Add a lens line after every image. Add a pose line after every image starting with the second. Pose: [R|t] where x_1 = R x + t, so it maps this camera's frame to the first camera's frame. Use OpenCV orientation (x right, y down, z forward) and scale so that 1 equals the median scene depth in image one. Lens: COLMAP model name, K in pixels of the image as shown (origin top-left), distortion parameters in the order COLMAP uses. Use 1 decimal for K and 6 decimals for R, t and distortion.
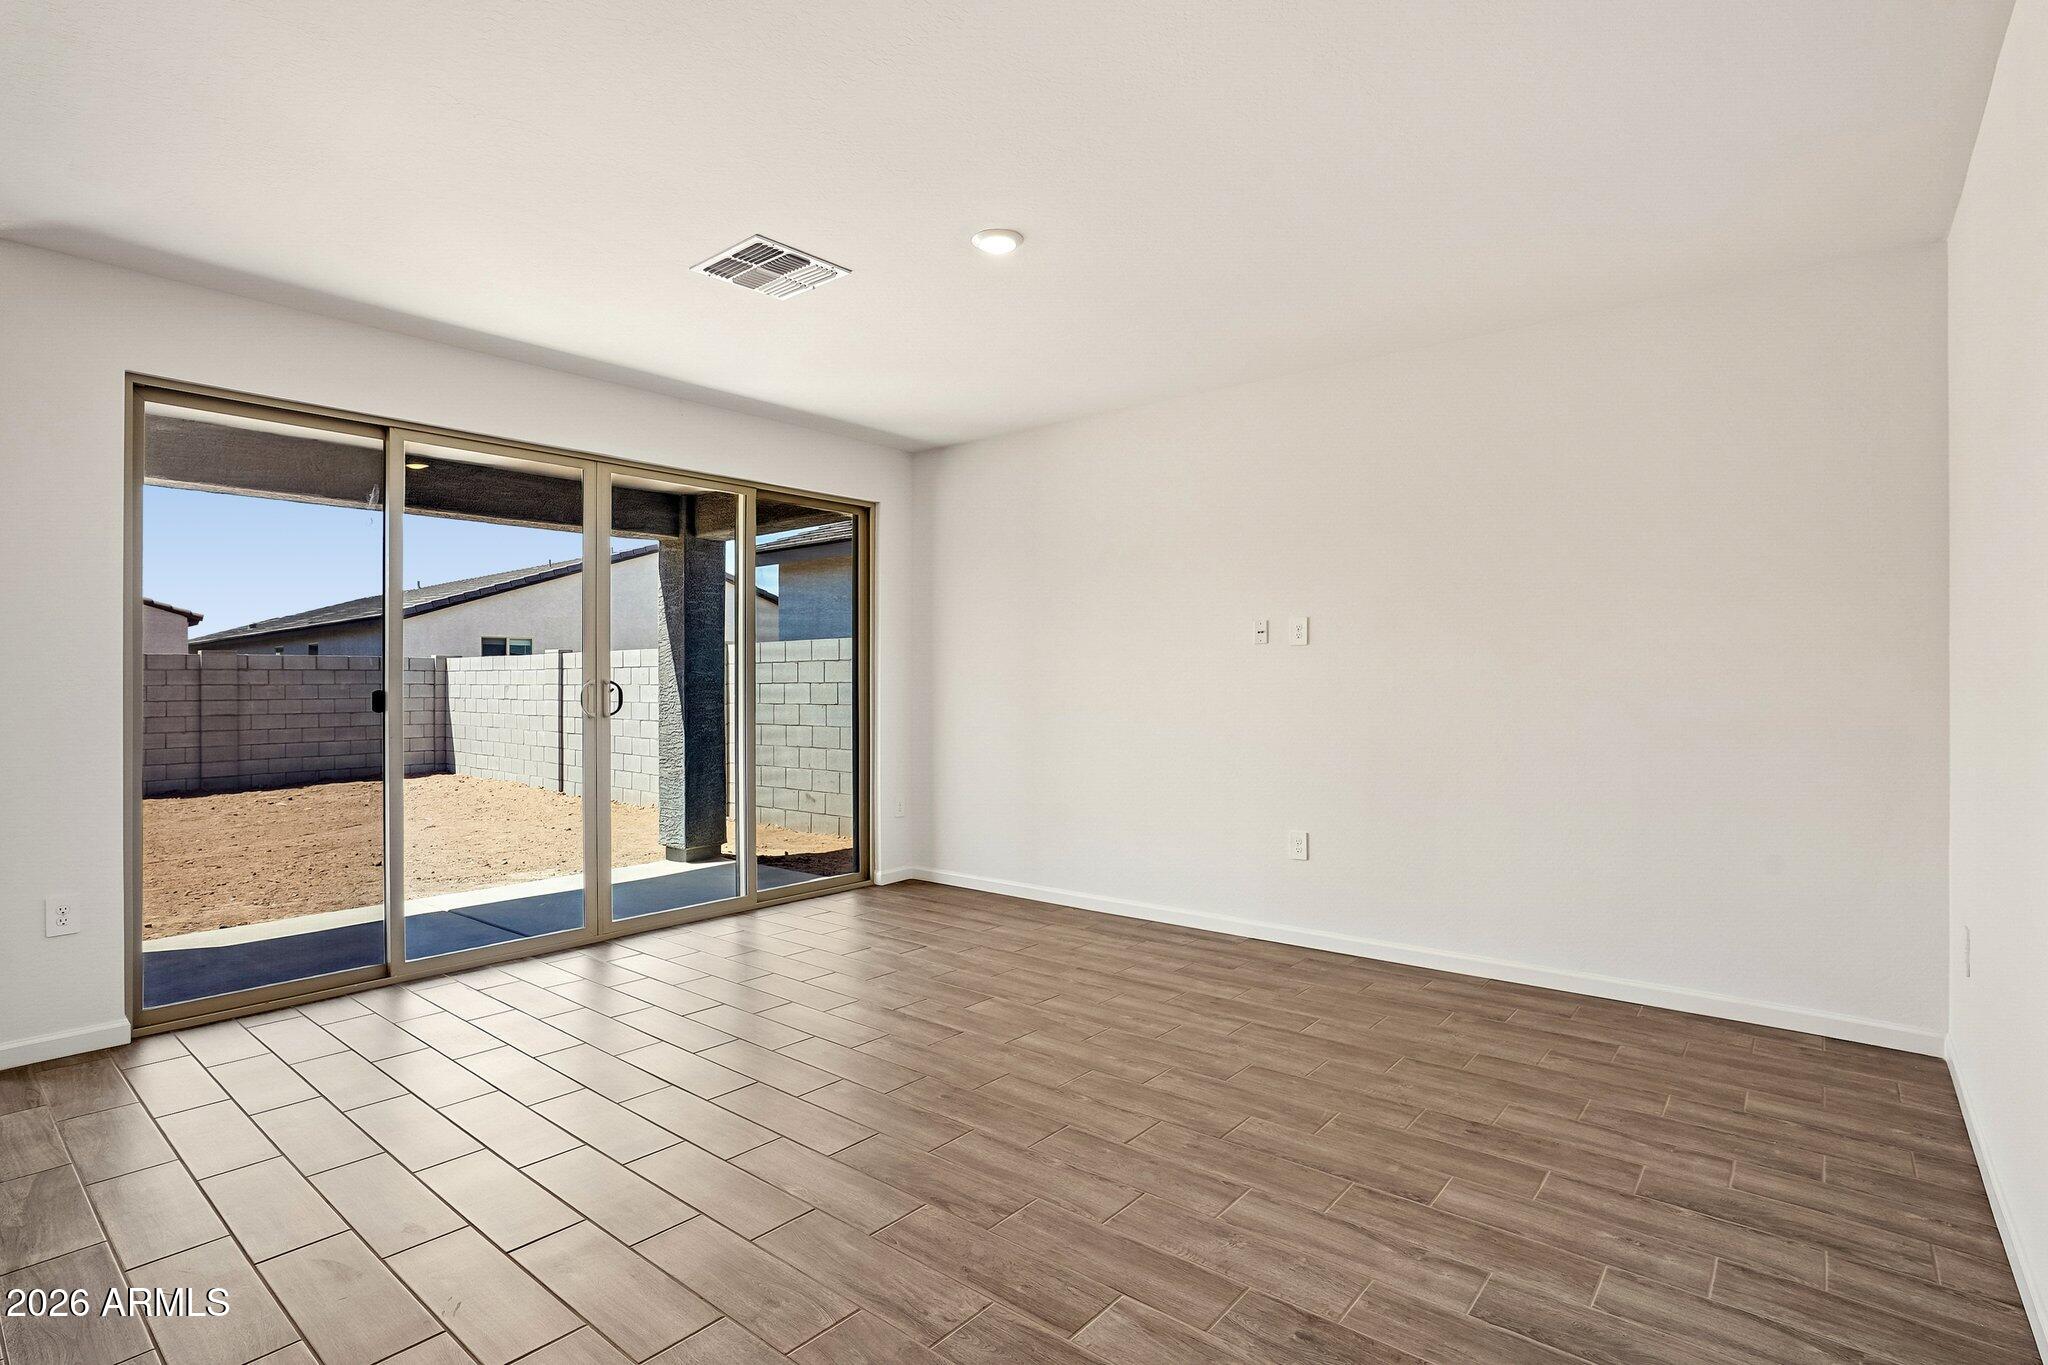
lens RADIAL K [[977.5, 0, 1022.7], [0, 977.5, 676.1], [0, 0, 1]] dist [-0.031586, 0.005443]
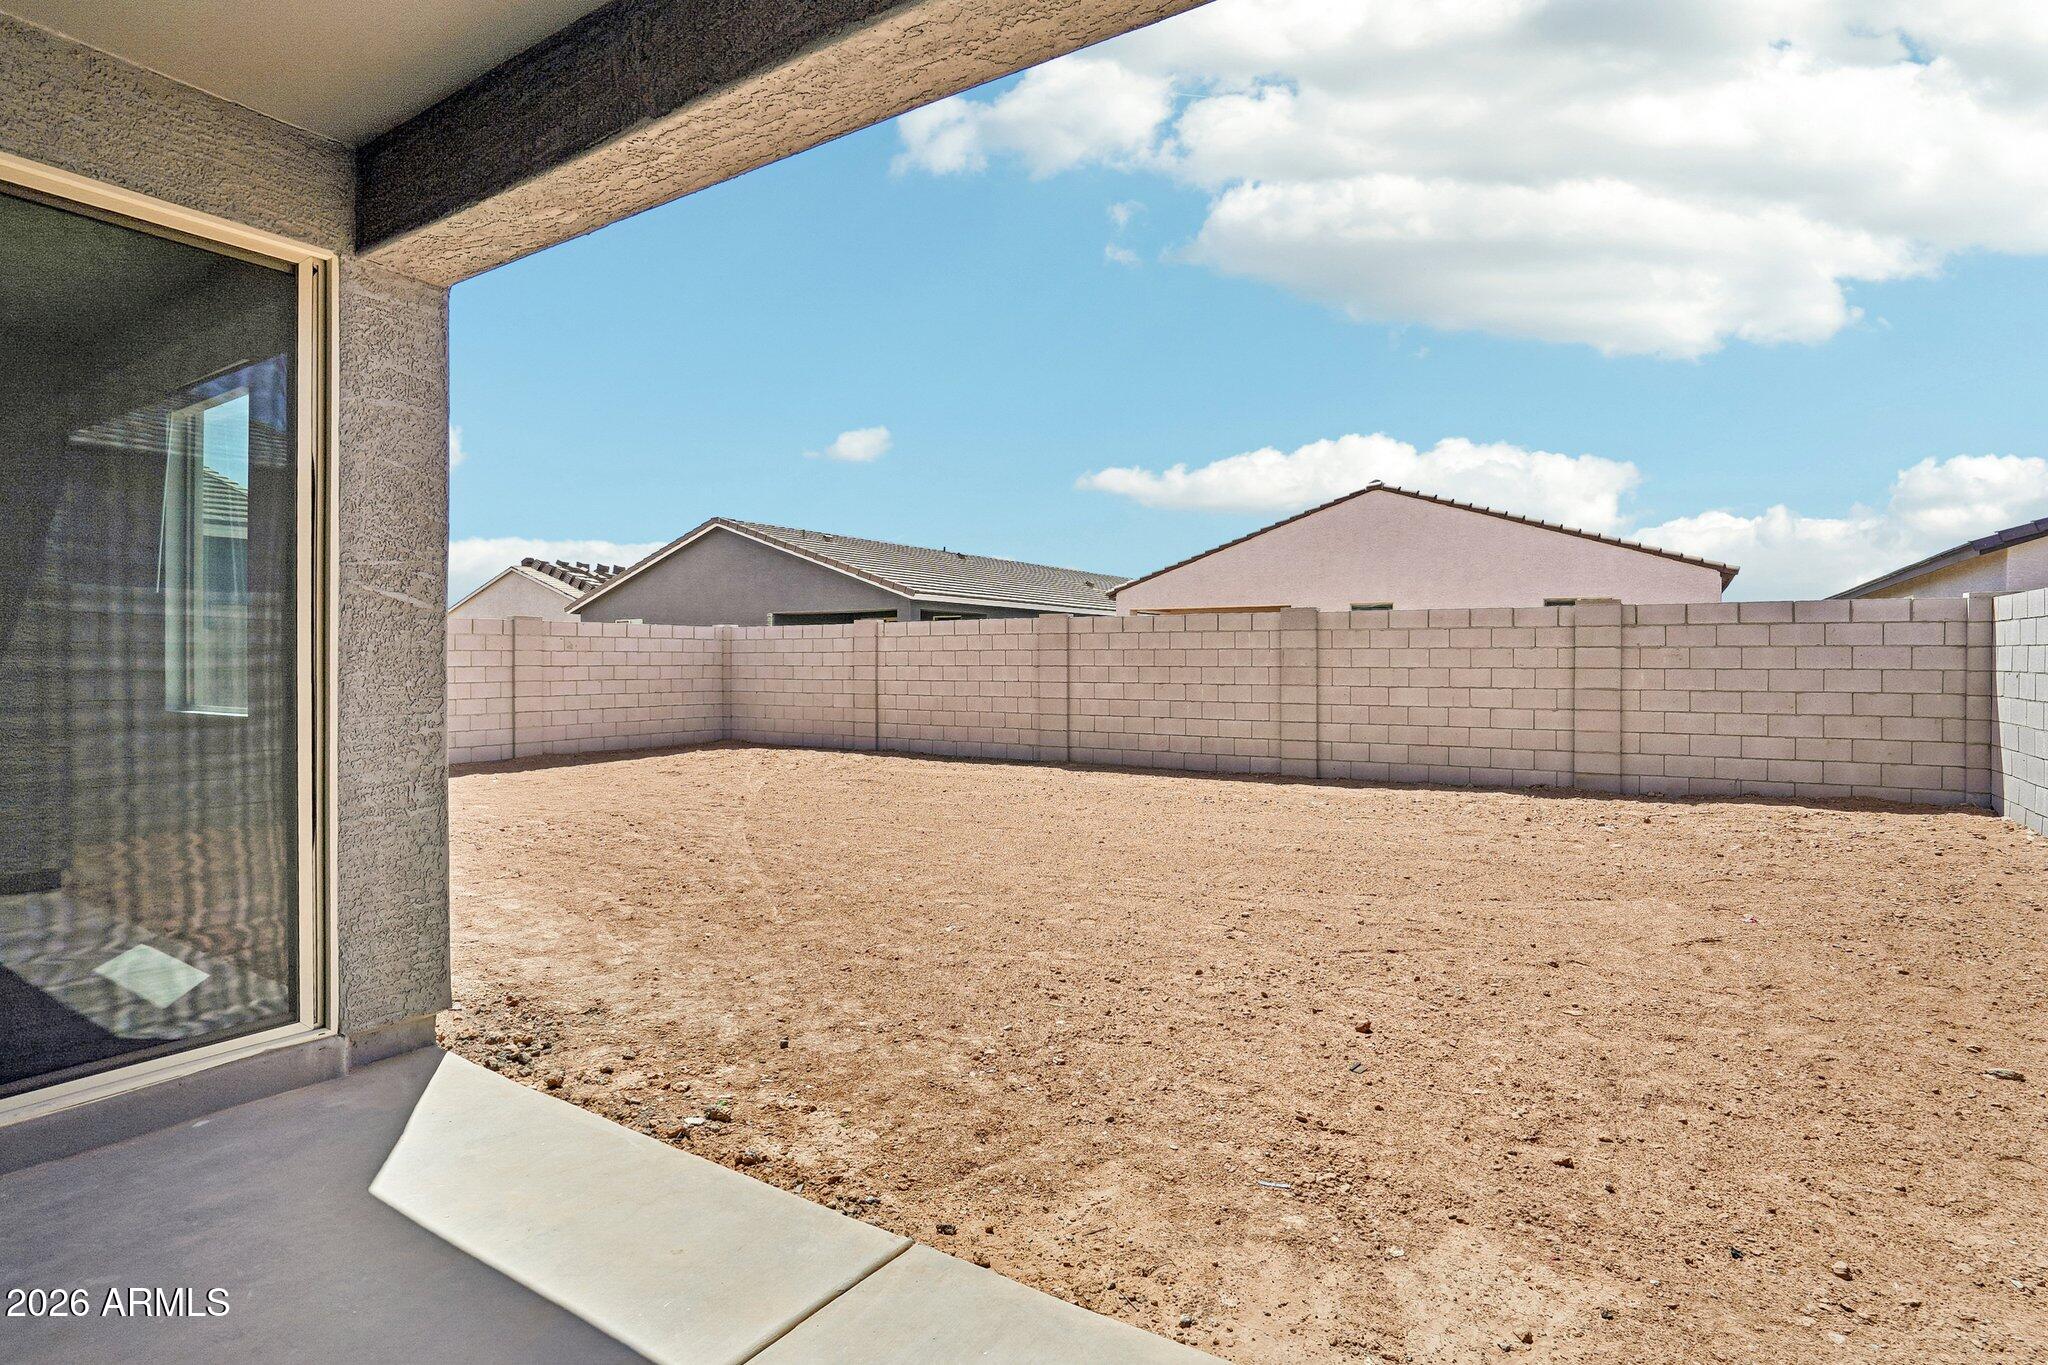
lens RADIAL K [[977.5, 0, 972.1], [0, 977.5, 684.5], [0, 0, 1]] dist [-0.031586, 0.005443]
pose [[0.079667, 0.029289, -0.996391, -0.445375], [0.007321, 0.999524, 0.029966, 0.036560], [0.996795, -0.009682, 0.079415, 1.459891]]
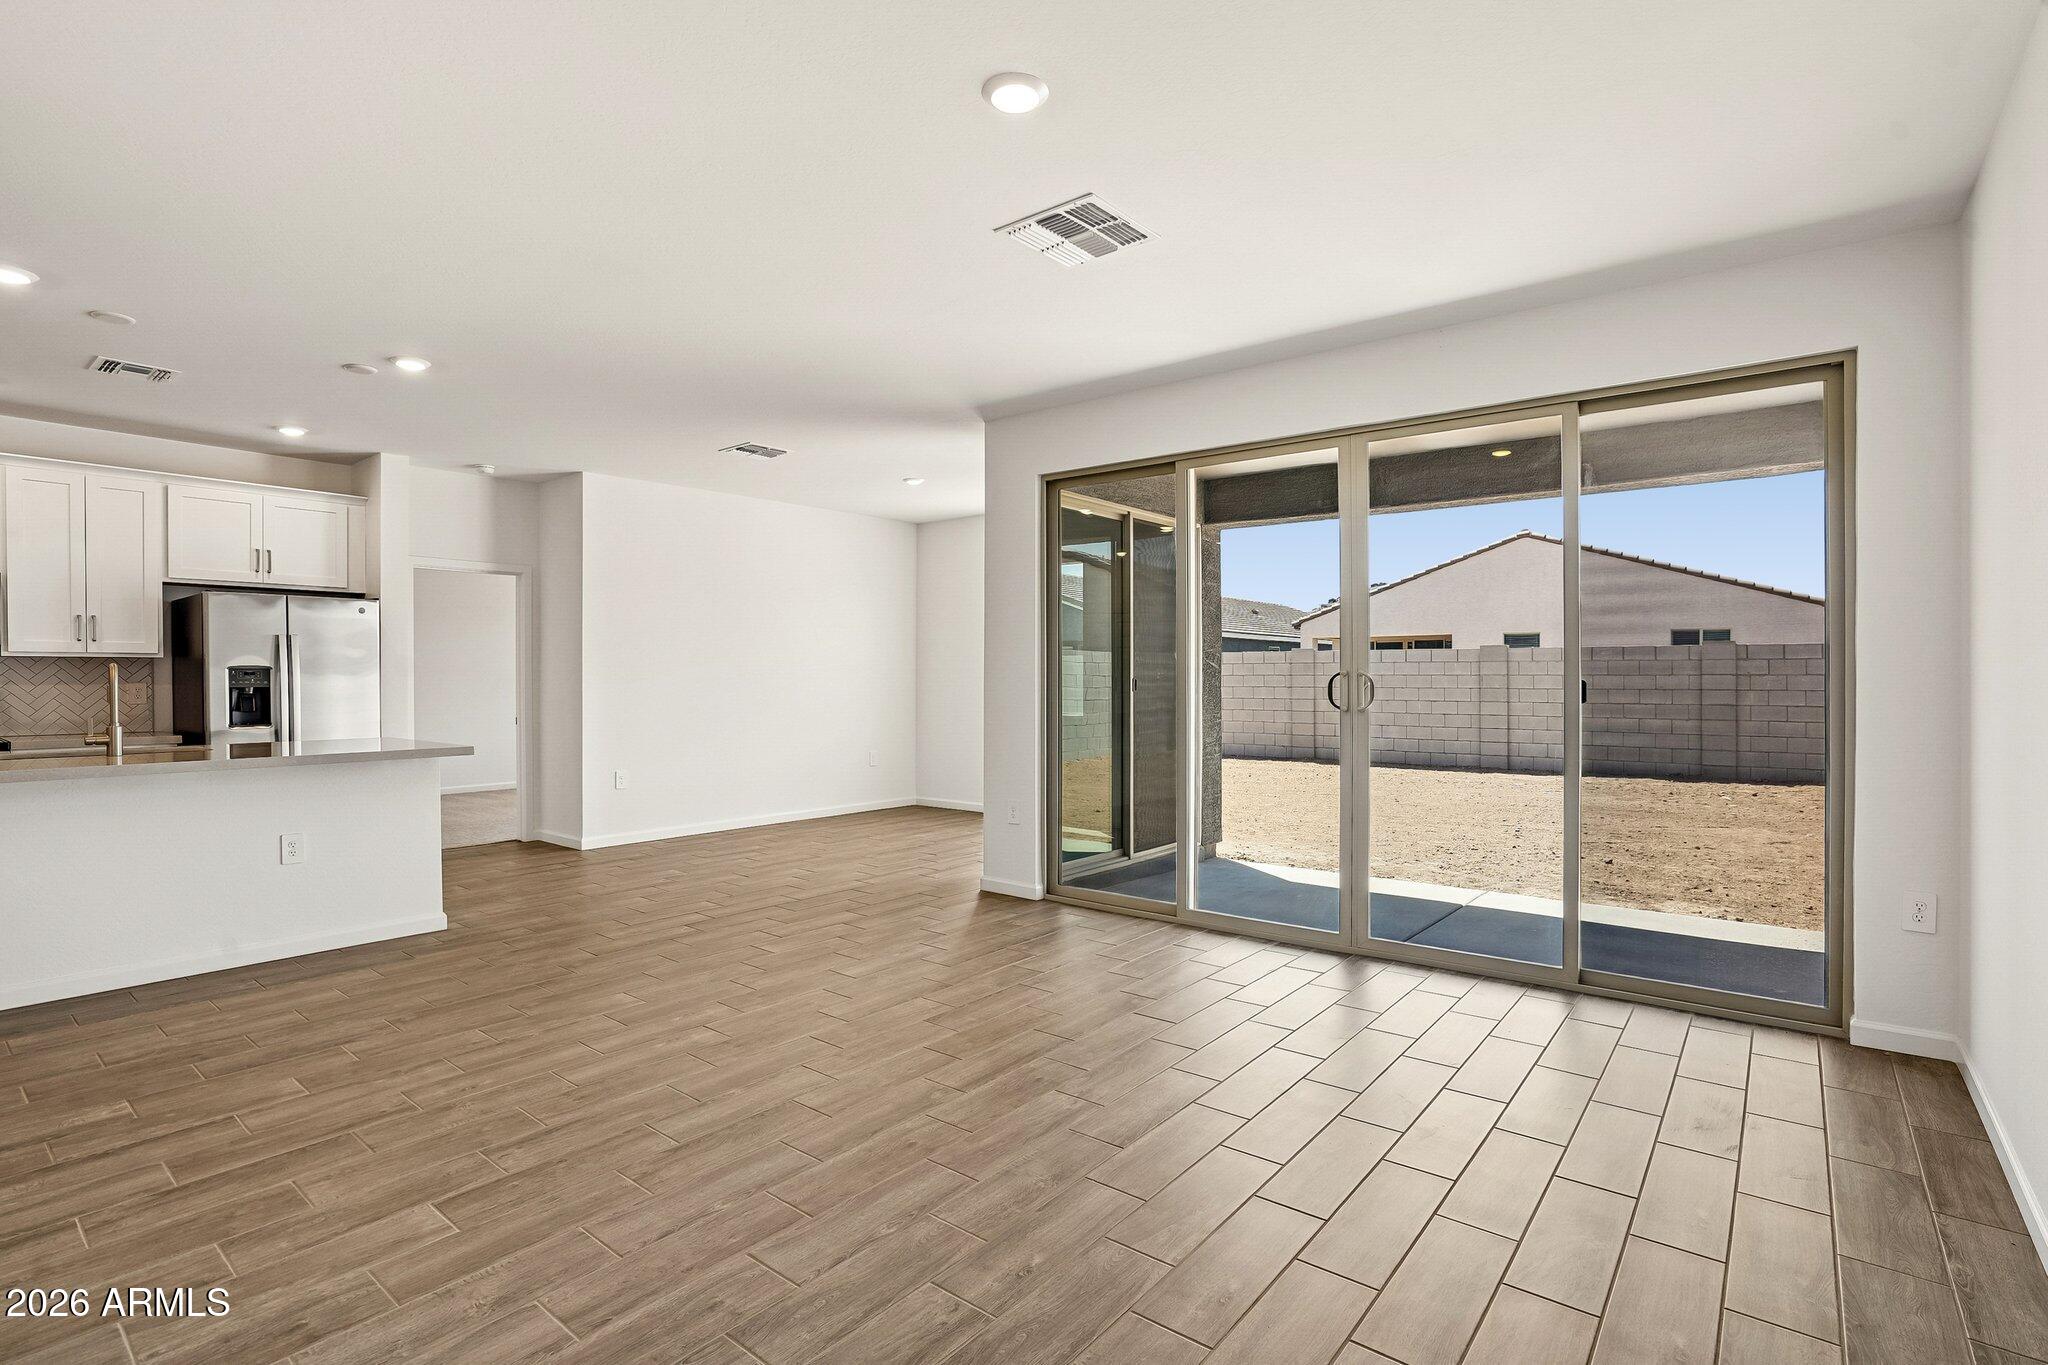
lens RADIAL K [[977.5, 0, 1006.0], [0, 977.5, 691.7], [0, 0, 1]] dist [-0.031586, 0.005443]
pose [[0.018219, 0.020810, -0.999617, 0.528456], [0.007276, 0.999754, 0.020945, -0.000615], [0.999808, -0.007655, 0.018063, 0.705092]]
